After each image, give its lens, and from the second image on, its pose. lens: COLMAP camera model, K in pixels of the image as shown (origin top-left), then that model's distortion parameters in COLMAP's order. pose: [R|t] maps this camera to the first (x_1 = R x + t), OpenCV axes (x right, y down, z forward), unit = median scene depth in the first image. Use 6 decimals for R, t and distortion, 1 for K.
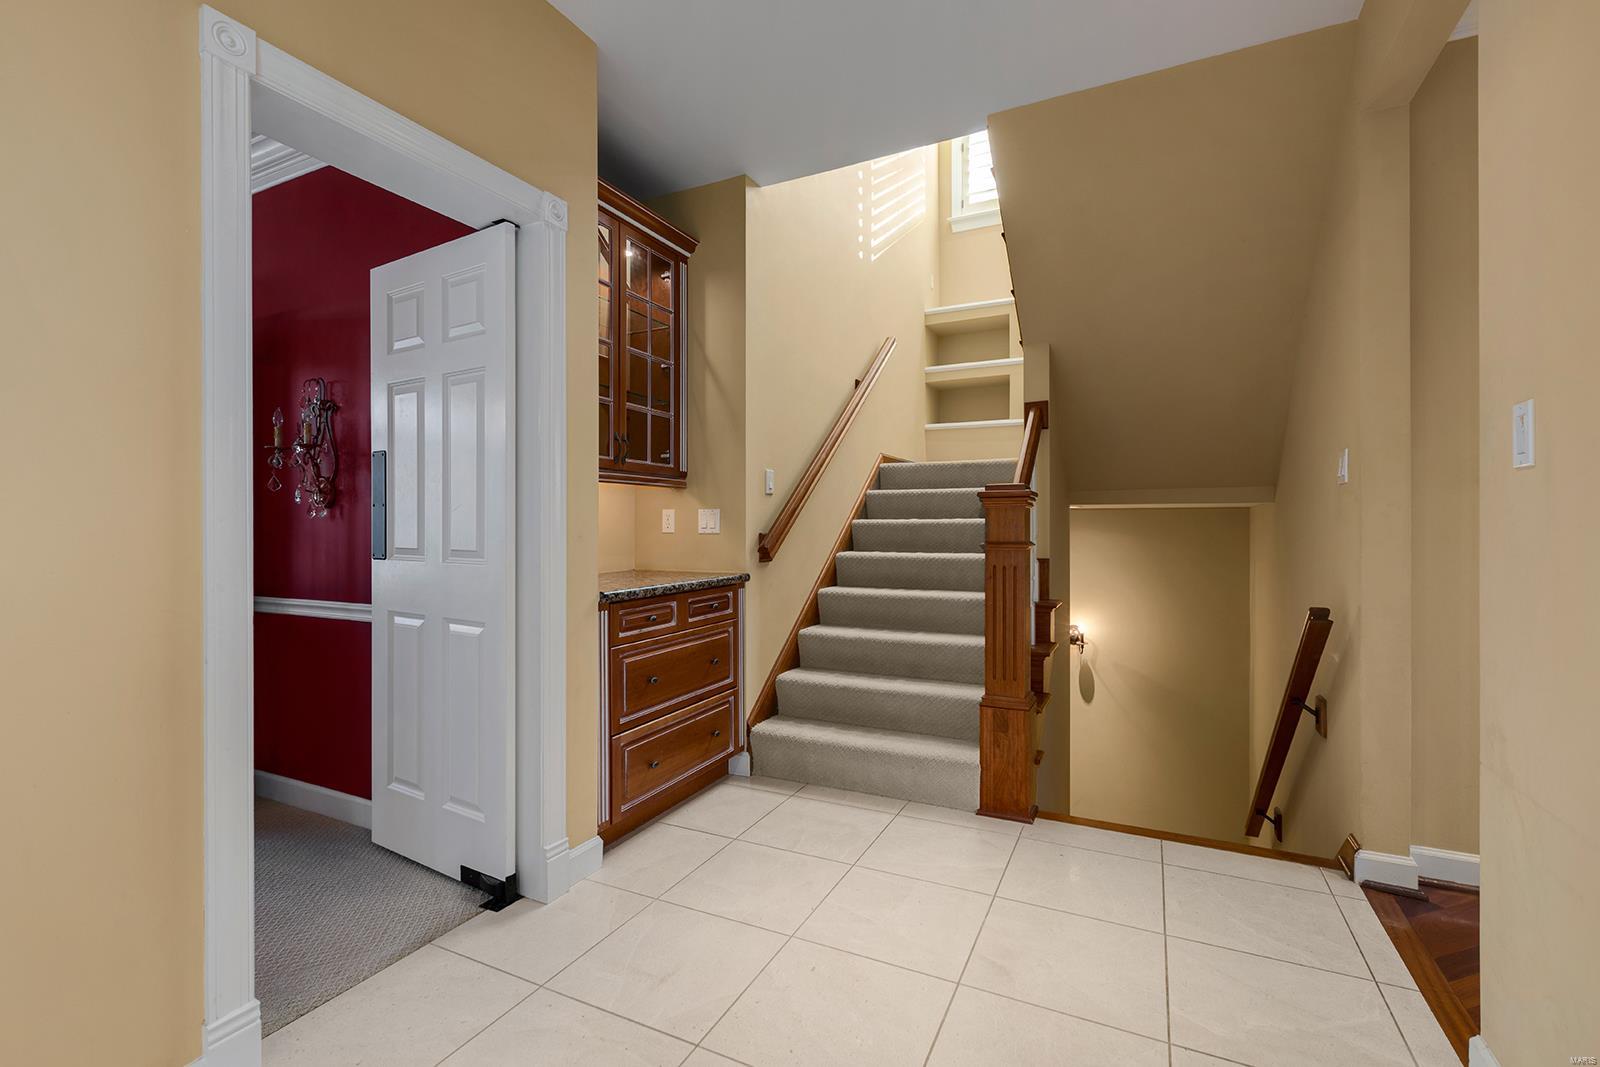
lens RADIAL K [[720.4, 0, 795.6], [0, 720.4, 525.7], [0, 0, 1]] dist [-0.000815, -0.000151]
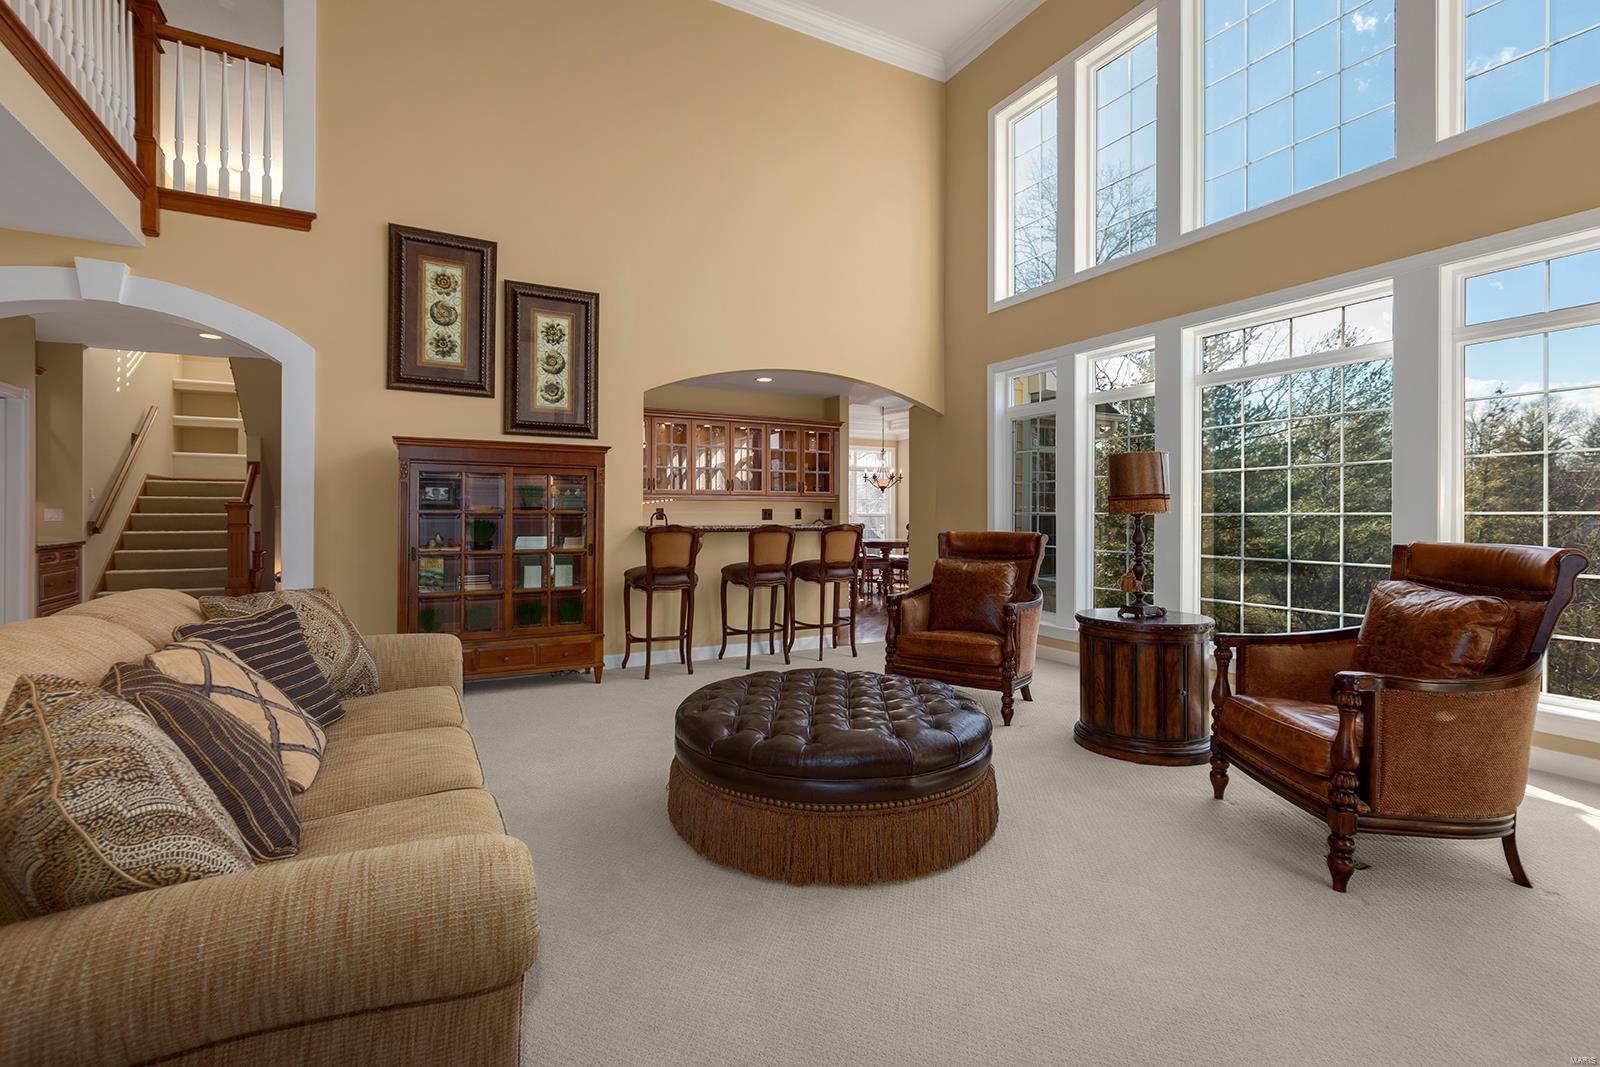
lens RADIAL K [[720.4, 0, 795.6], [0, 720.4, 525.7], [0, 0, 1]] dist [-0.000815, -0.000151]
pose [[0.581062, -0.004659, 0.813846, -0.520860], [-0.005536, 0.999938, 0.009676, -0.006060], [-0.813840, -0.010128, 0.581000, -1.713576]]
